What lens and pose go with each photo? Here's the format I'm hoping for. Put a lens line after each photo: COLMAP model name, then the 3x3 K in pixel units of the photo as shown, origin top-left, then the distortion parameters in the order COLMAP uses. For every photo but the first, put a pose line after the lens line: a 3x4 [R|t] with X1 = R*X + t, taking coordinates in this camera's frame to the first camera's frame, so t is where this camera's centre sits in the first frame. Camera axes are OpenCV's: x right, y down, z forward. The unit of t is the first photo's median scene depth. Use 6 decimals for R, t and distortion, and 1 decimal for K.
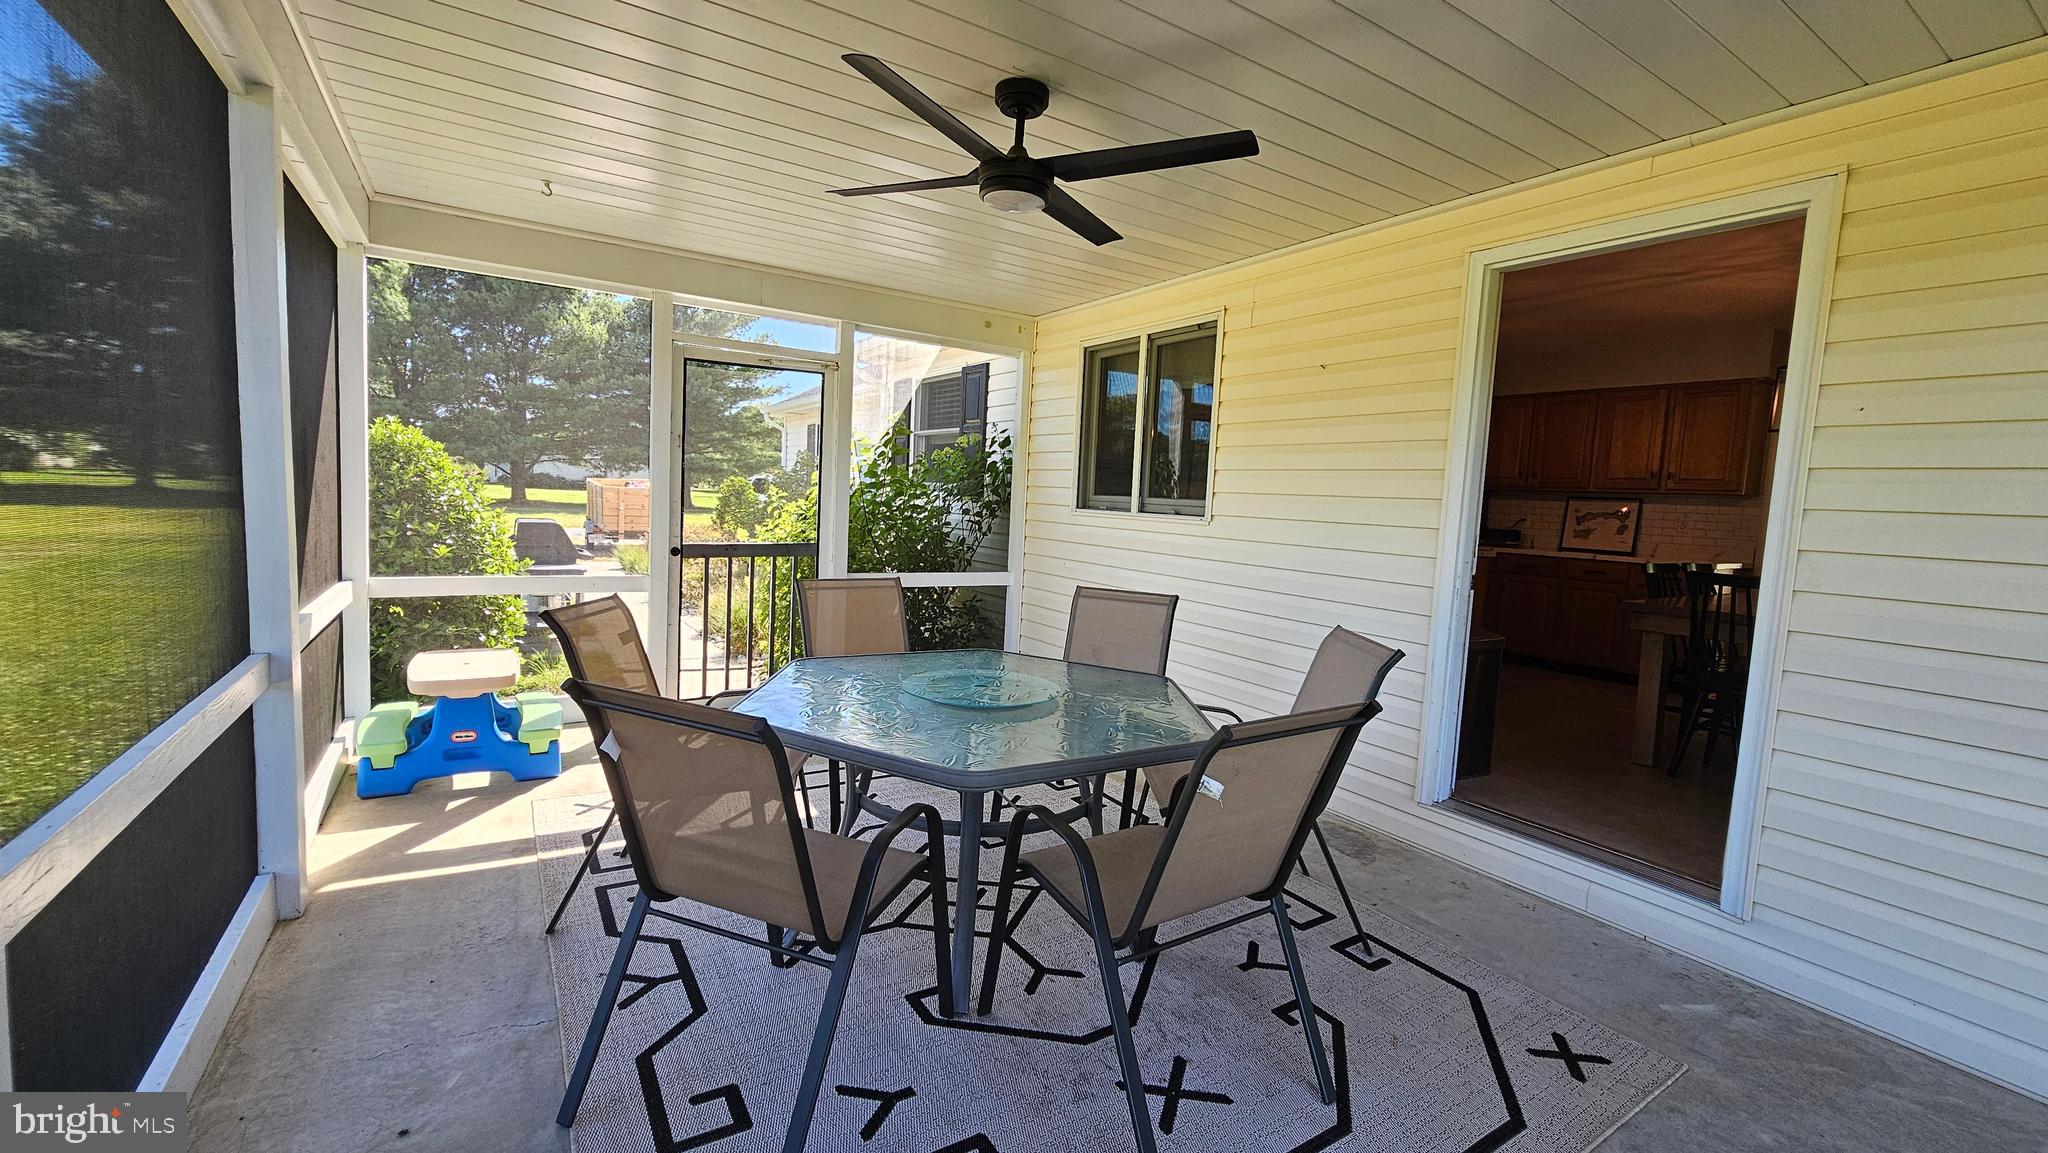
lens RADIAL K [[840.3, 0, 1021.7], [0, 840.3, 574.8], [0, 0, 1]] dist [0.000703, -0.000444]
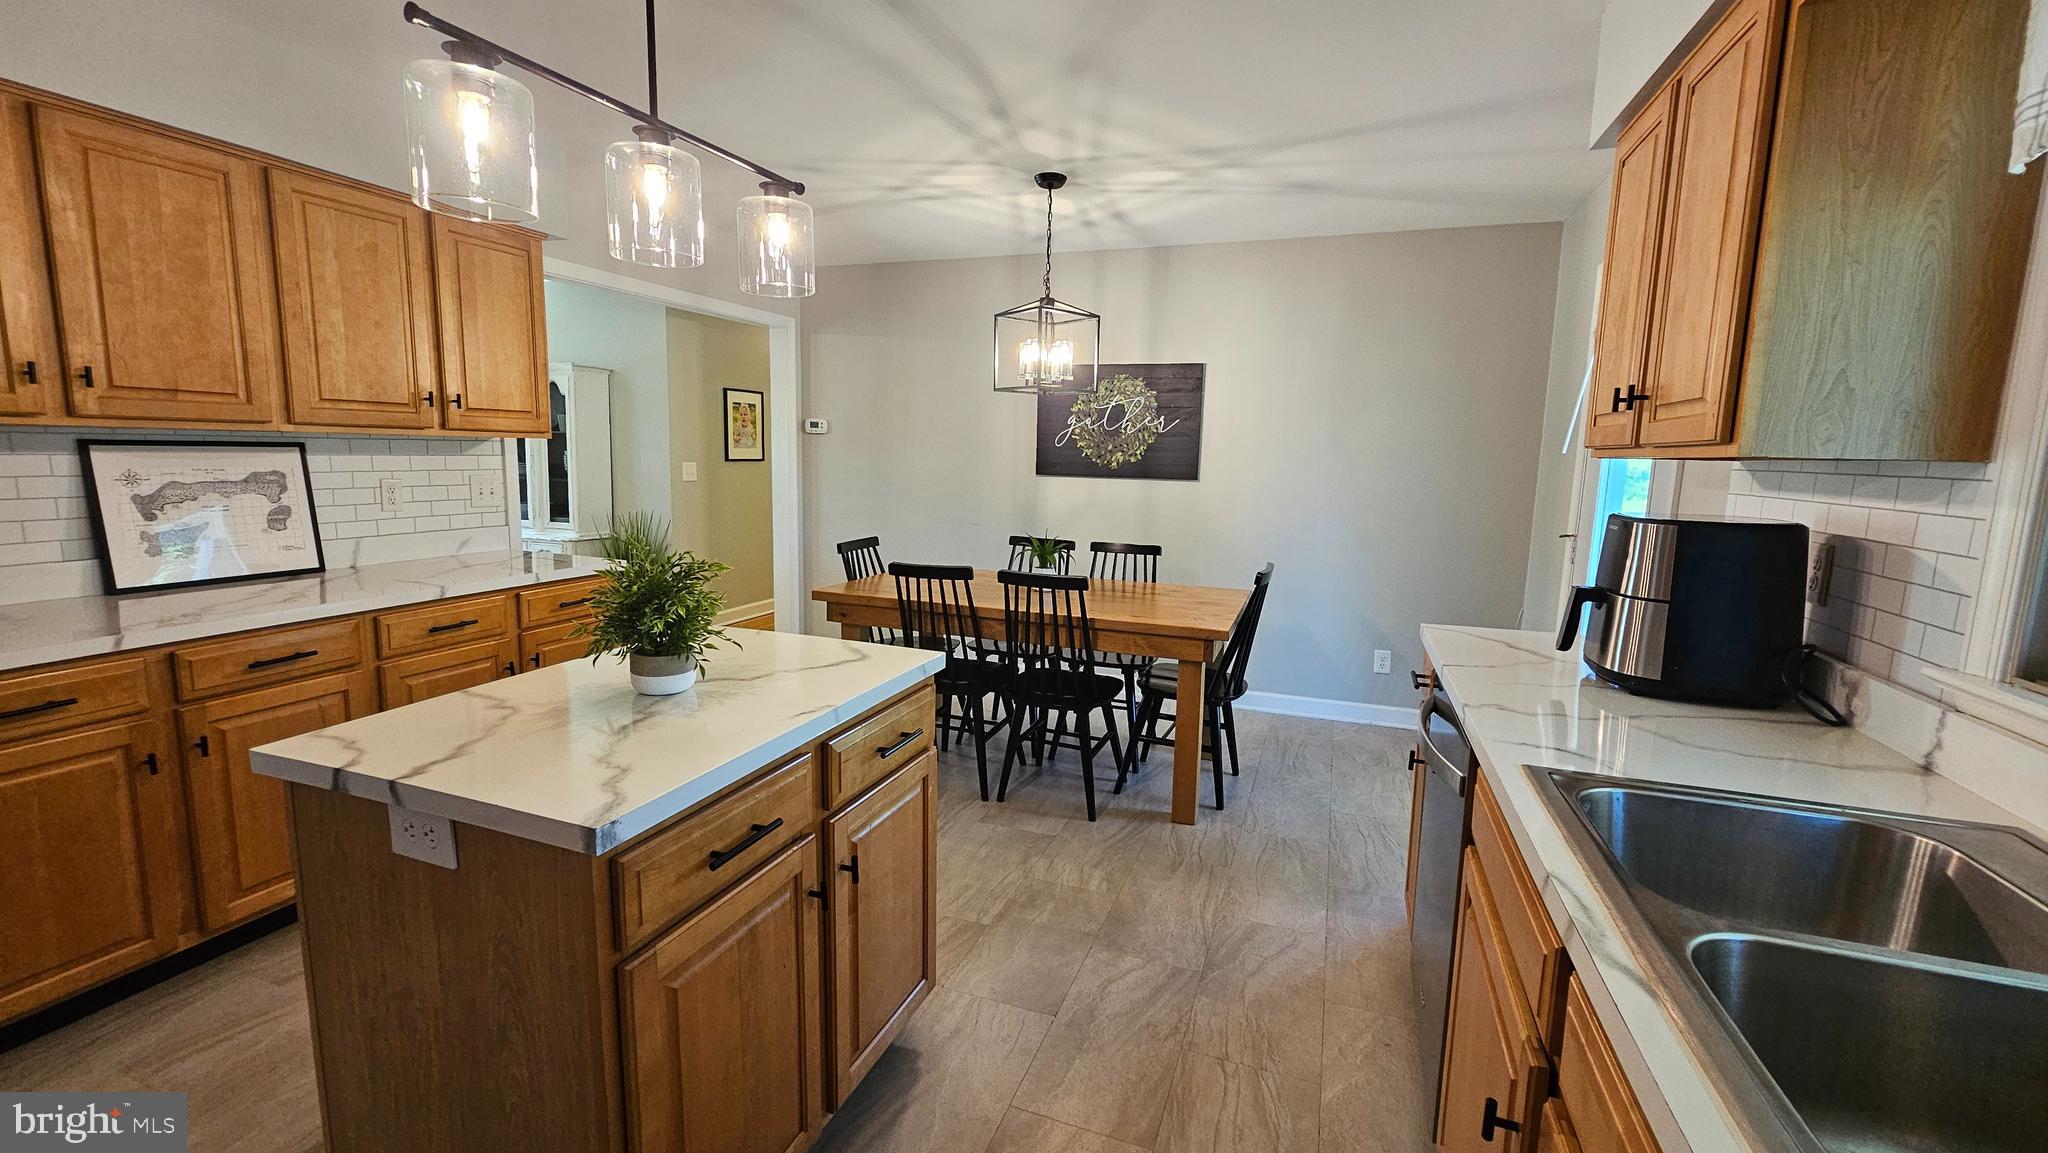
lens RADIAL K [[840.3, 0, 1030.9], [0, 840.3, 570.6], [0, 0, 1]] dist [0.000703, -0.000444]
pose [[-0.616544, -0.173321, 0.768006, 0.160298], [0.020270, 0.971651, 0.235551, -0.121217], [-0.787059, 0.160795, -0.595552, 0.973117]]
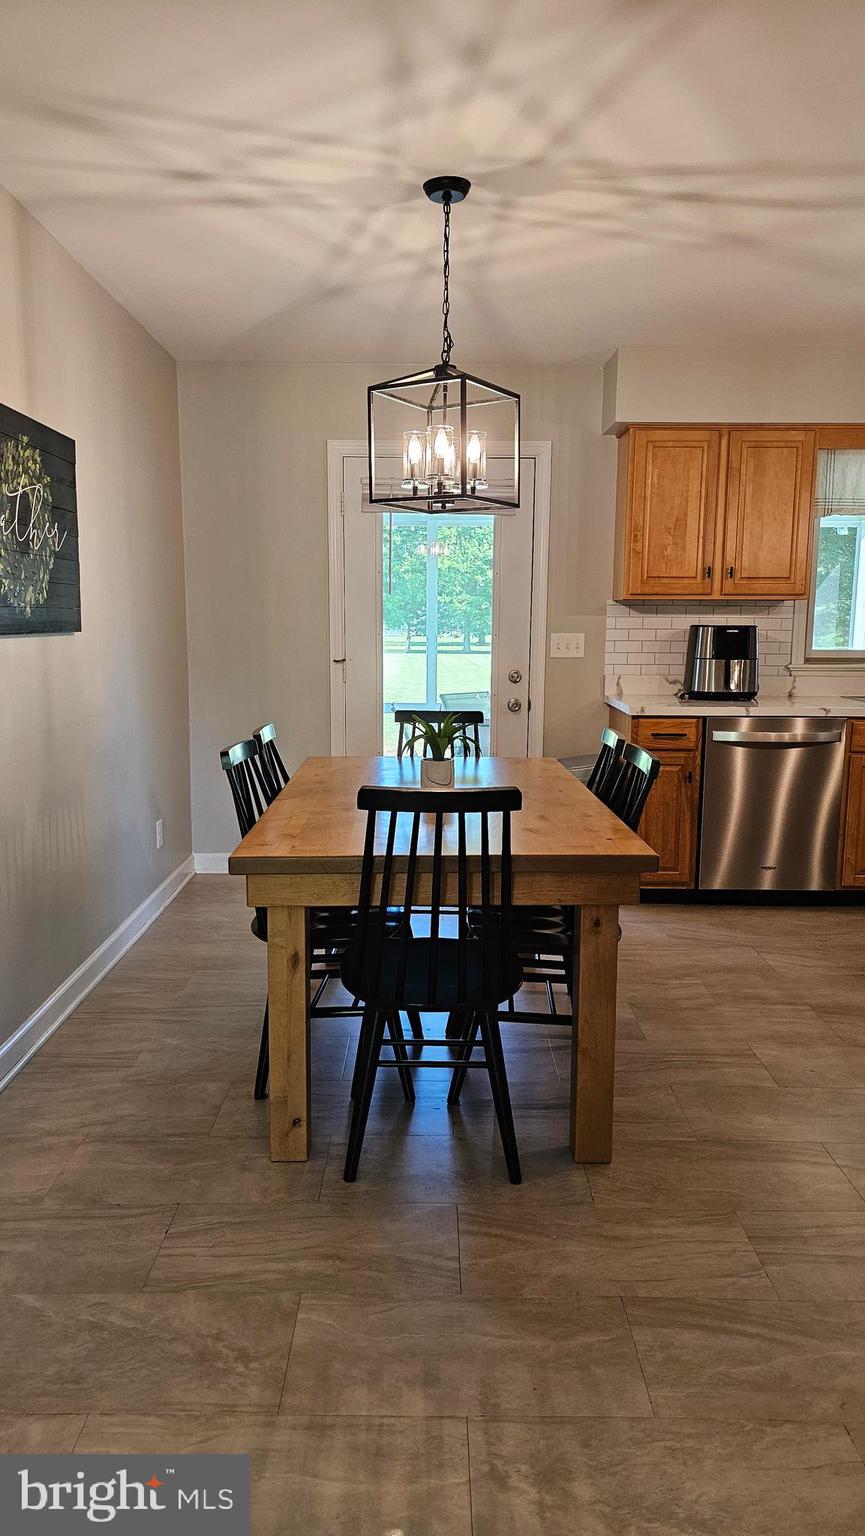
lens RADIAL K [[1049.0, 0, 438.1], [0, 1049.0, 779.1], [0, 0, 1]] dist [0.047602, -0.009104]
pose [[-0.513394, 0.075548, -0.854821, 1.014569], [-0.113528, 0.981383, 0.154917, -0.057217], [0.850611, 0.176580, -0.495259, 0.875116]]
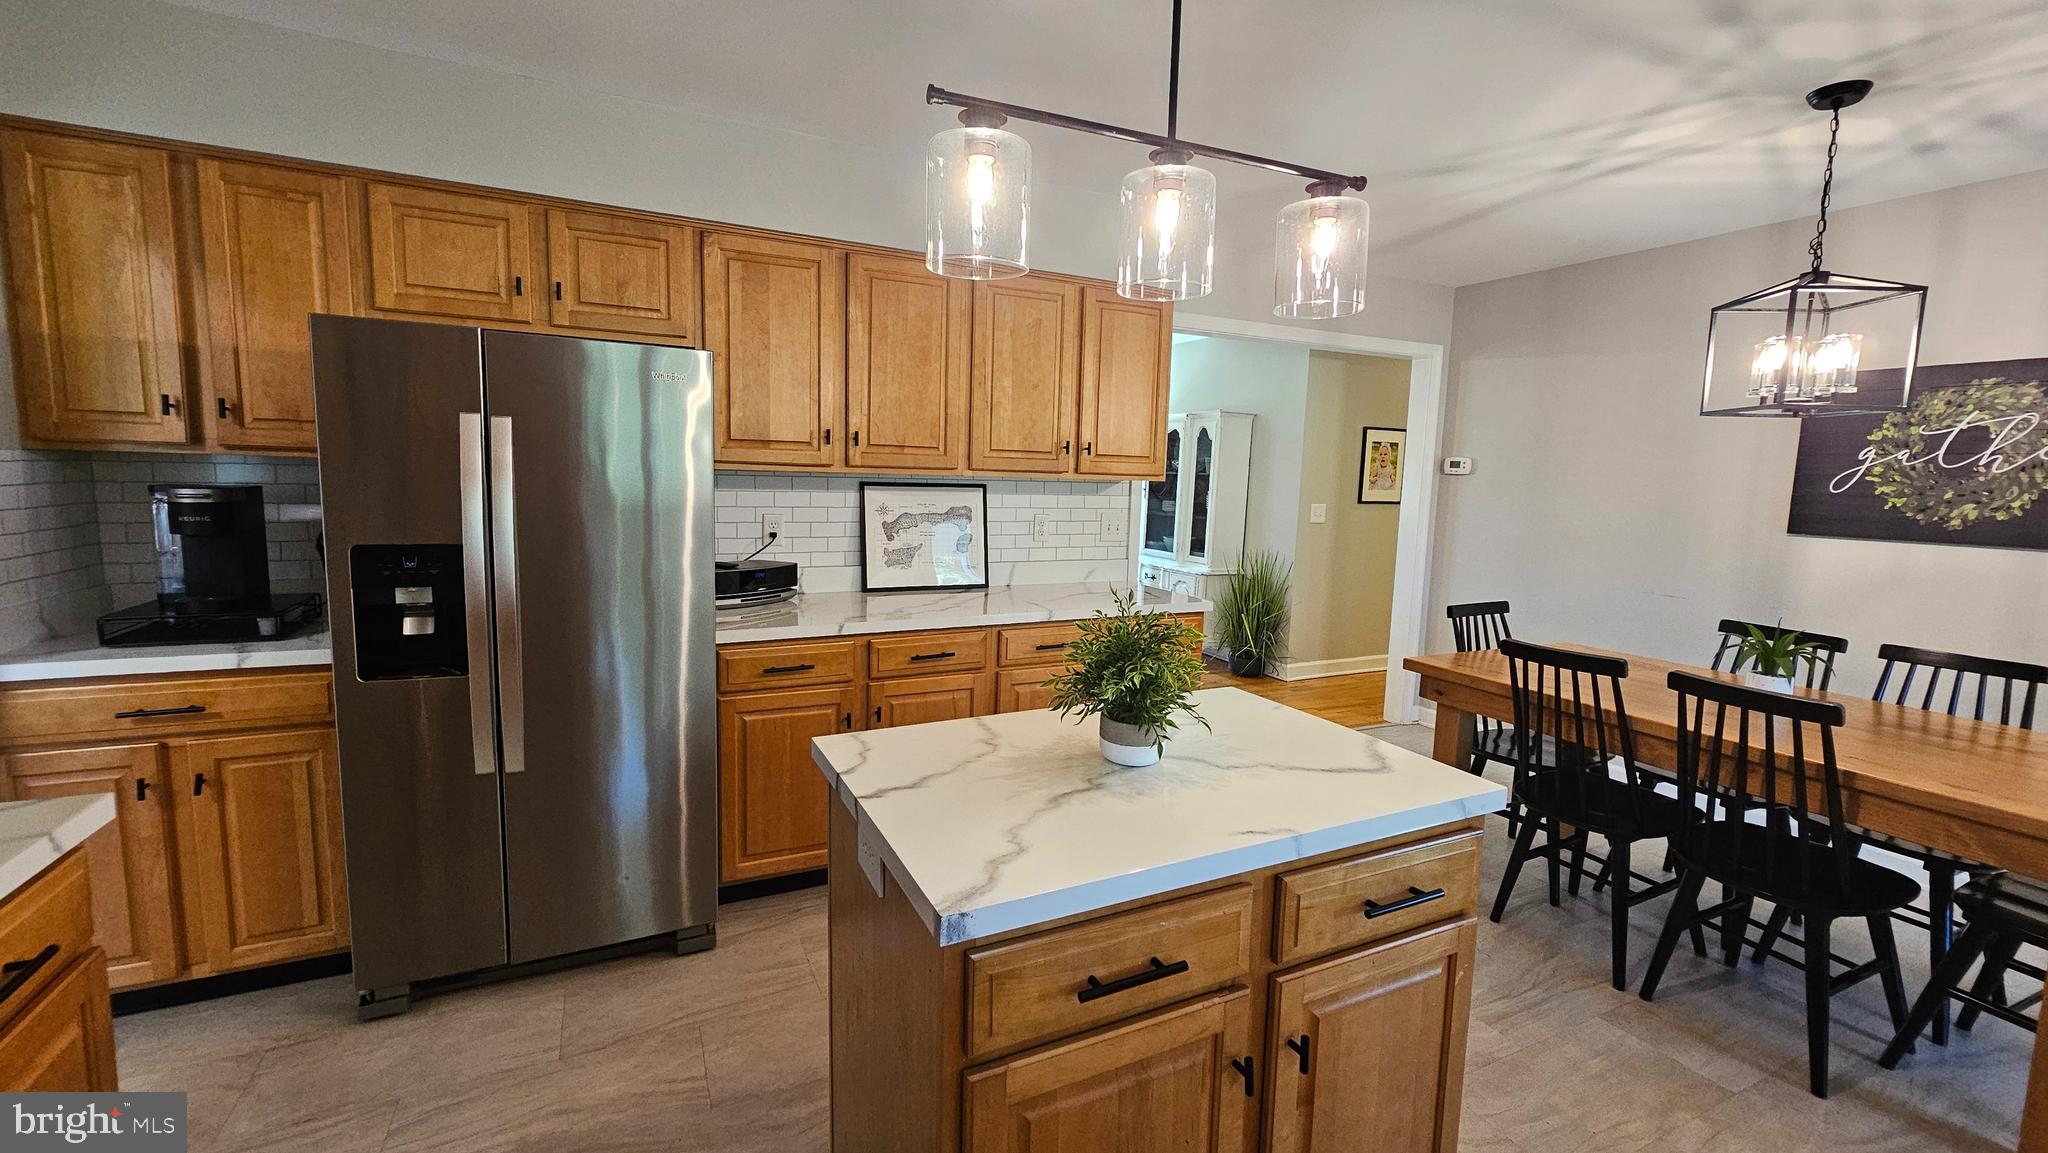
lens RADIAL K [[840.3, 0, 1028.8], [0, 840.3, 569.9], [0, 0, 1]] dist [0.000703, -0.000444]
pose [[0.095379, -0.159919, 0.982512, 0.193846], [0.071156, 0.985582, 0.153511, -0.117860], [-0.992895, 0.055270, 0.105383, 0.917343]]
